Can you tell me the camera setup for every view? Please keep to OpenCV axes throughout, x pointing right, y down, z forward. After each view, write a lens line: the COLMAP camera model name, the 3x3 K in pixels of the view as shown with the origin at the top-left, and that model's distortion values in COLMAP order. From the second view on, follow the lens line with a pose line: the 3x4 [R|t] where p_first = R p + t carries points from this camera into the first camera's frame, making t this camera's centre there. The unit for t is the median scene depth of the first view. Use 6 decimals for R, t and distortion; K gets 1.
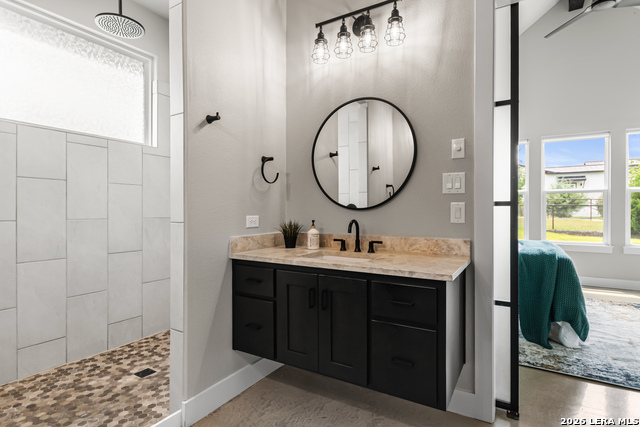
lens RADIAL K [[327.1, 0, 321.3], [0, 327.1, 213.1], [0, 0, 1]] dist [-0.001347, 0.000044]
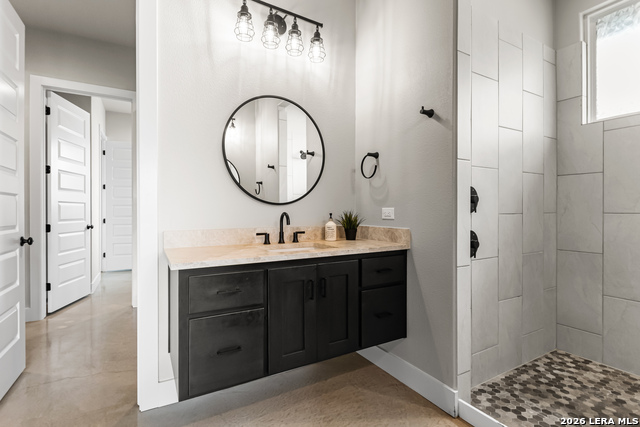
lens RADIAL K [[311.9, 0, 321.7], [0, 311.9, 211.1], [0, 0, 1]] dist [0.021794, 0.000131]
pose [[0.479084, -0.010870, 0.877702, -0.798154], [-0.001000, 0.999916, 0.012929, 0.001769], [-0.877768, -0.007072, 0.479033, 0.467024]]
